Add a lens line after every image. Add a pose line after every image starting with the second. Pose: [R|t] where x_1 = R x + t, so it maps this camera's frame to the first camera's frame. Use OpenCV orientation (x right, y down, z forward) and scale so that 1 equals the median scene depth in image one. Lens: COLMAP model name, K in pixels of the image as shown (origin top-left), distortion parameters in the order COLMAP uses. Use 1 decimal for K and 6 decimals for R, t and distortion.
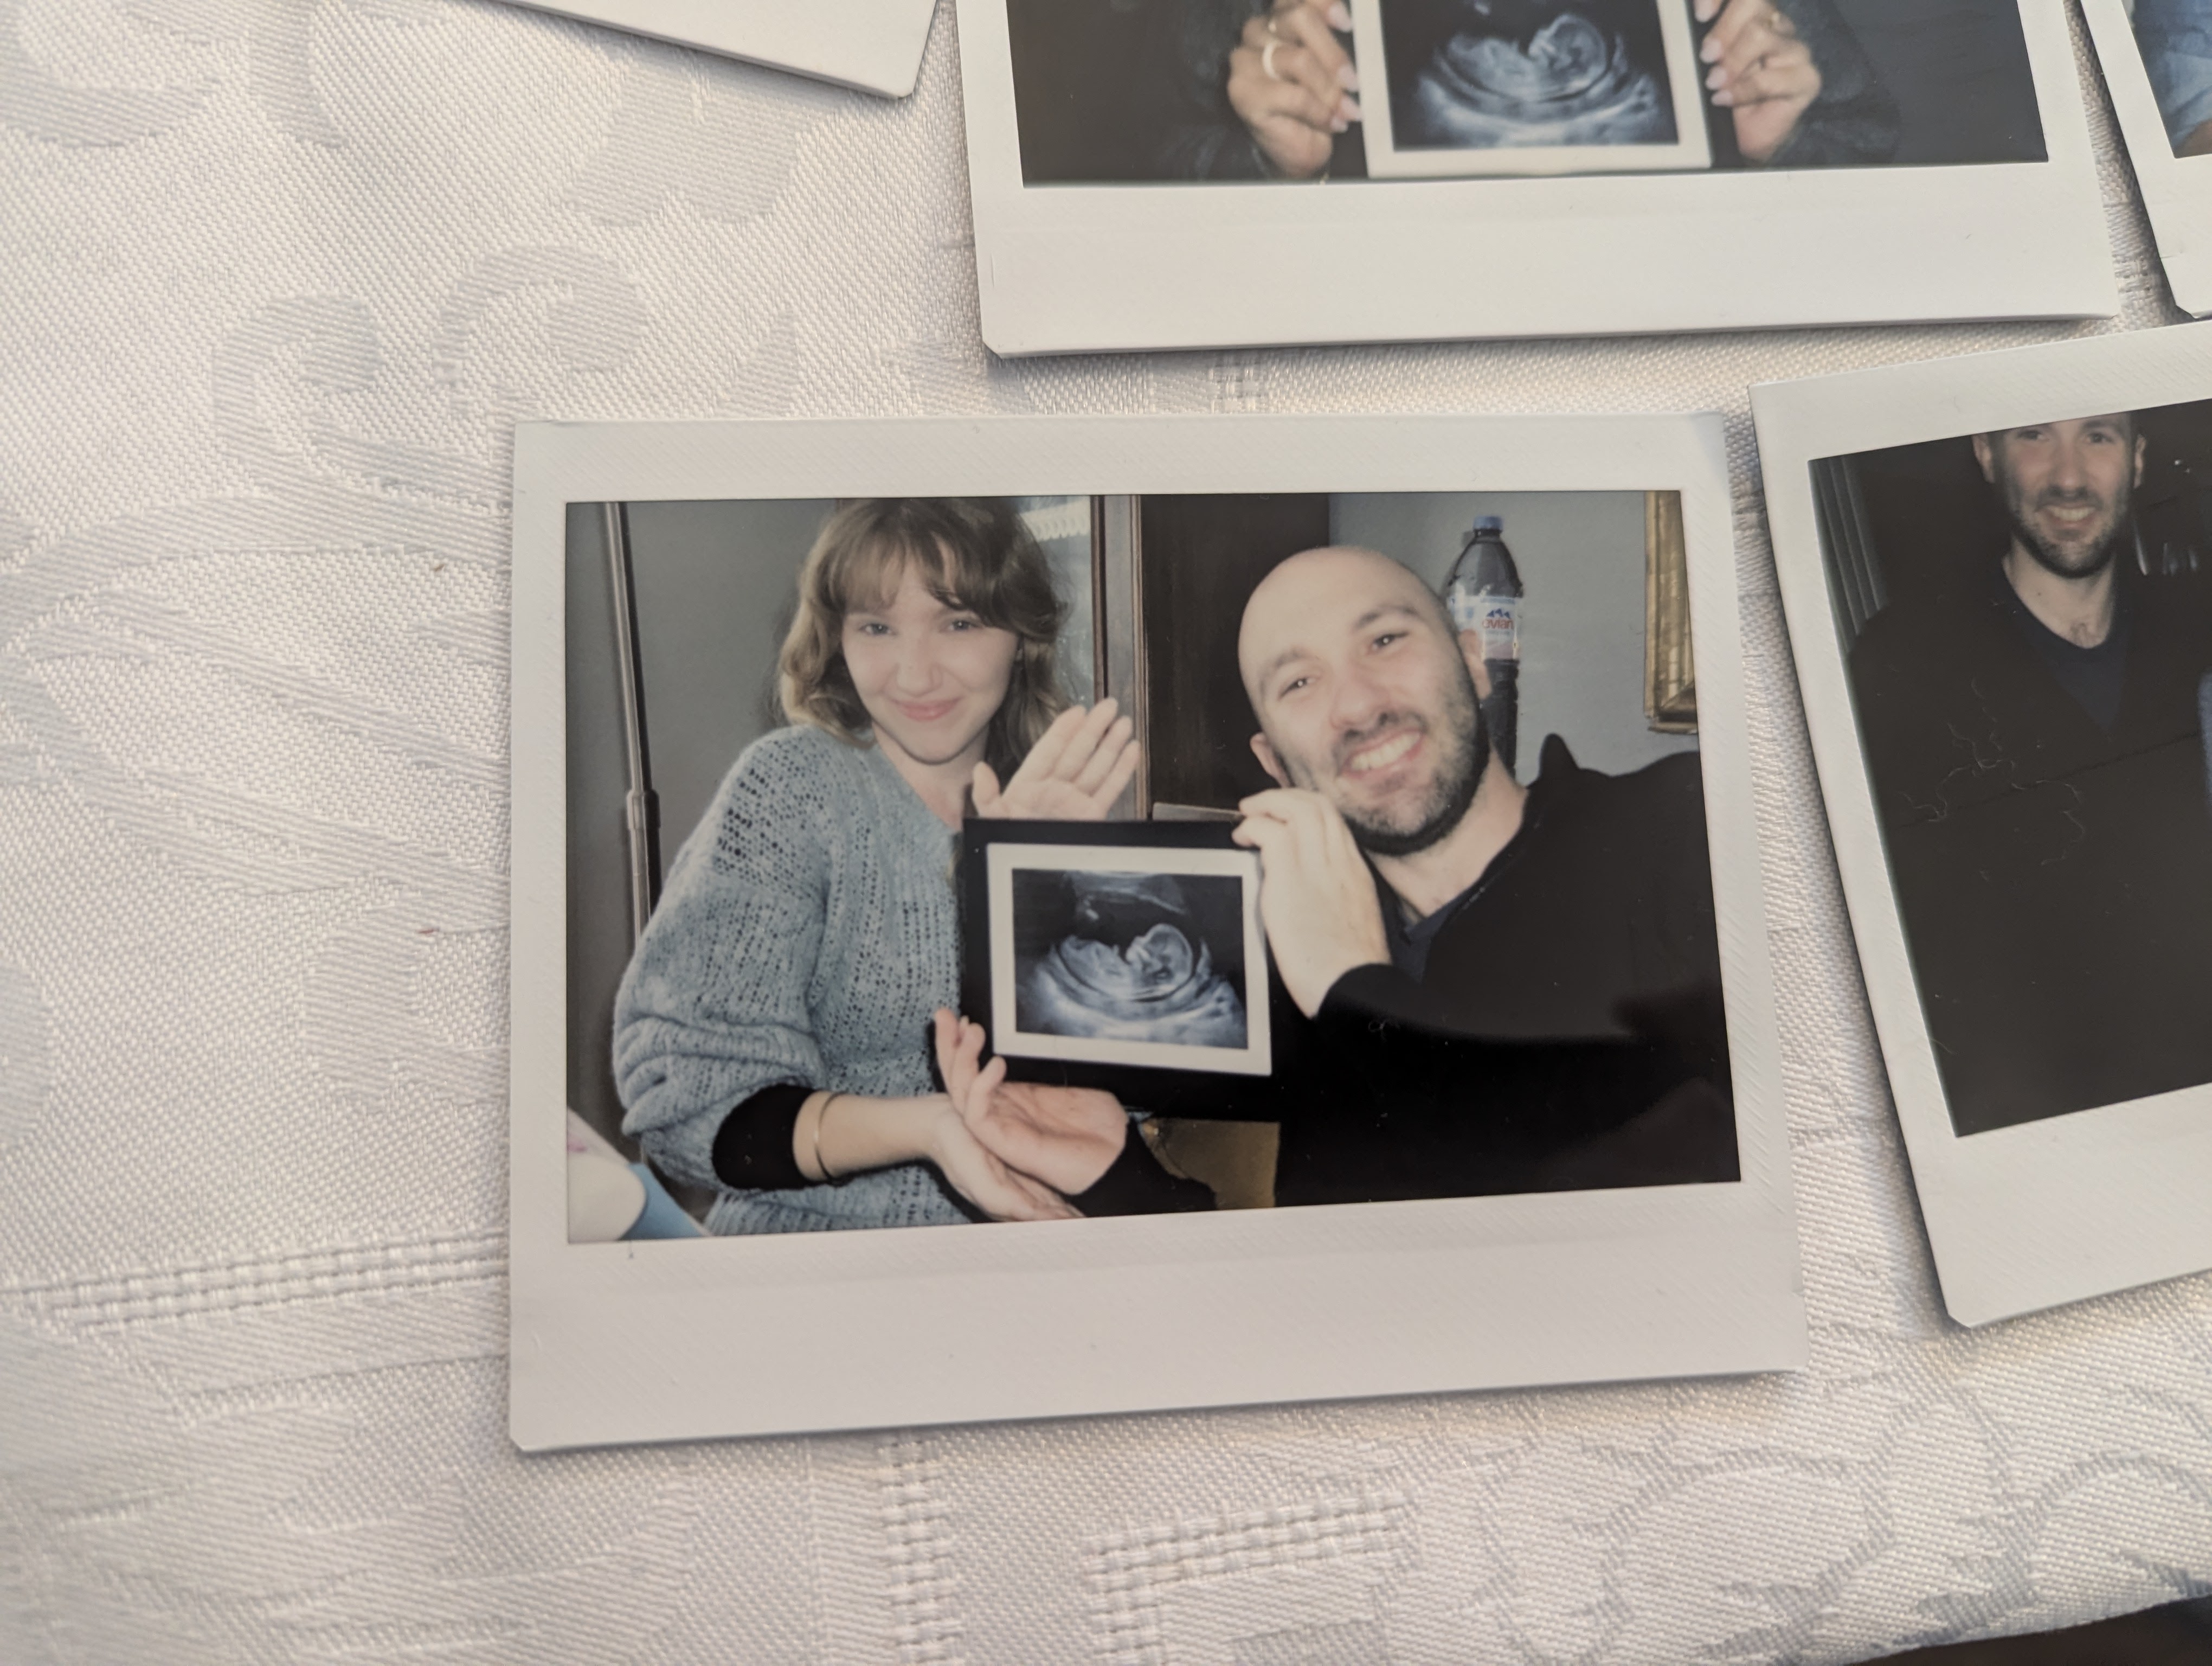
lens RADIAL K [[1546.5, 0, 1106.0], [0, 1546.5, 833.0], [0, 0, 1]] dist [-0.081419, 0.003025]
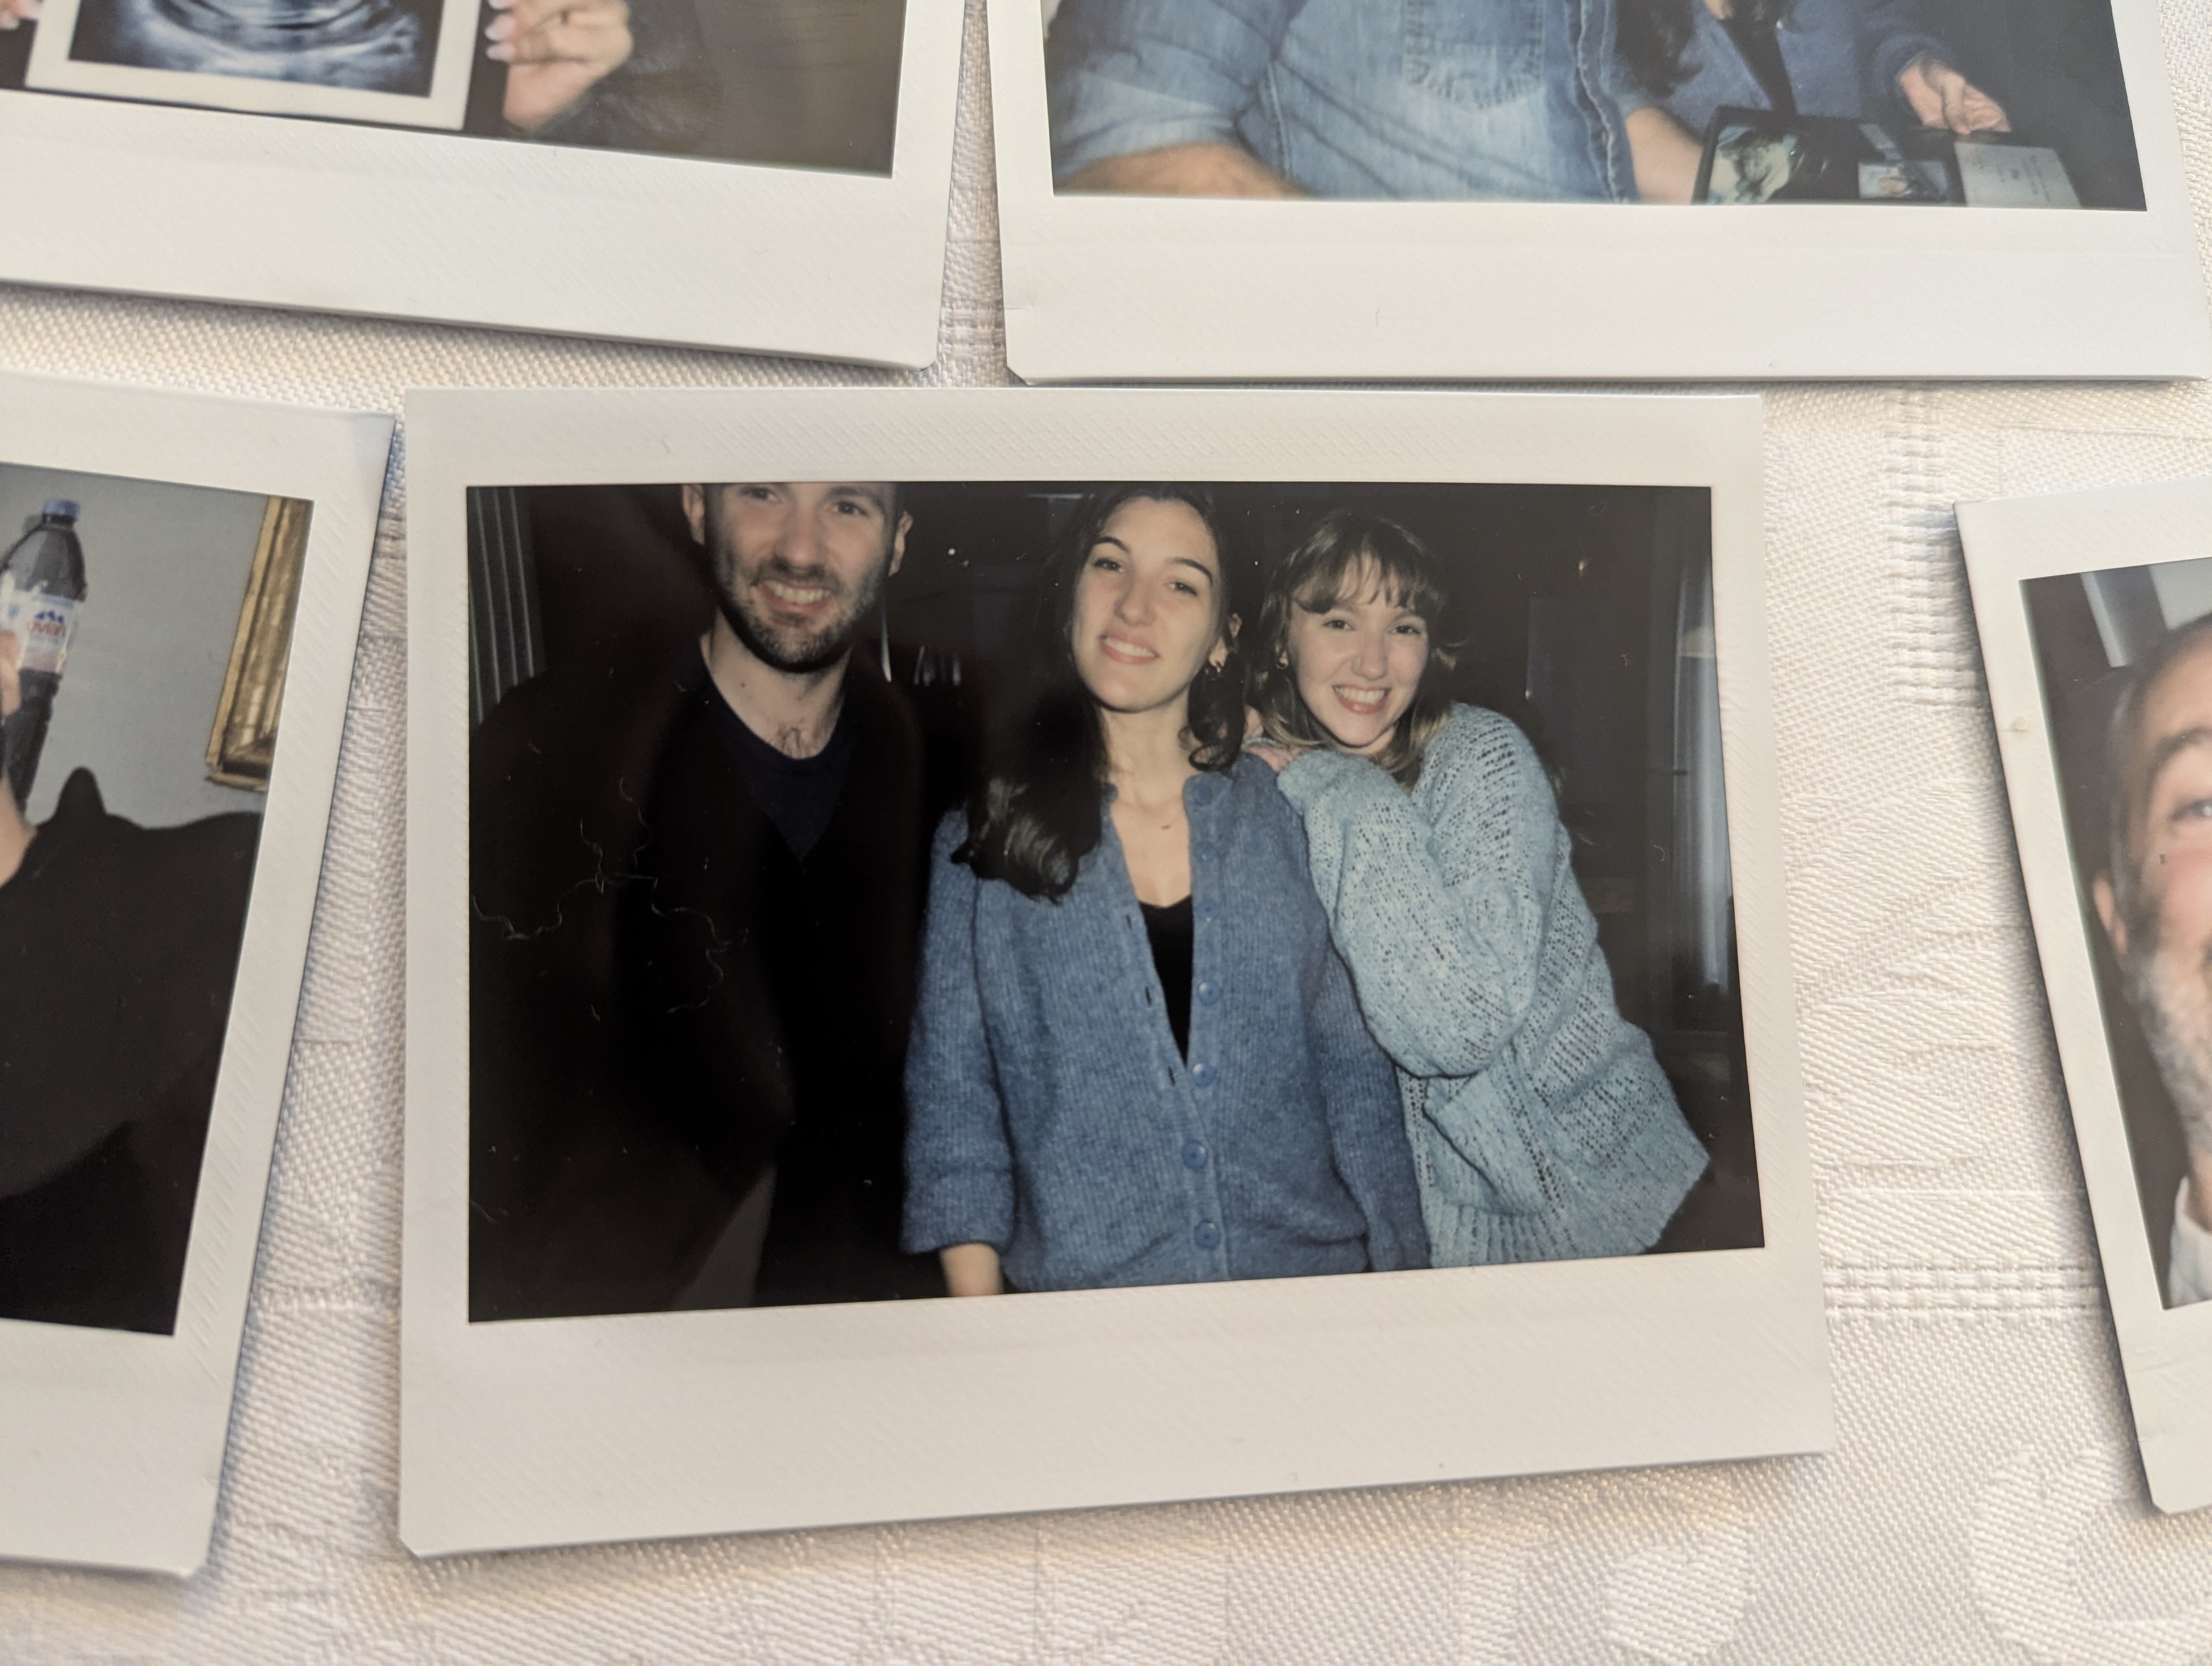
lens RADIAL K [[1546.5, 0, 1106.0], [0, 1546.5, 833.0], [0, 0, 1]] dist [-0.081419, 0.003025]
pose [[0.983178, 0.142688, 0.114019, 0.740925], [-0.141480, 0.989765, -0.018661, -0.092005], [-0.115515, 0.002215, 0.993303, 0.131946]]
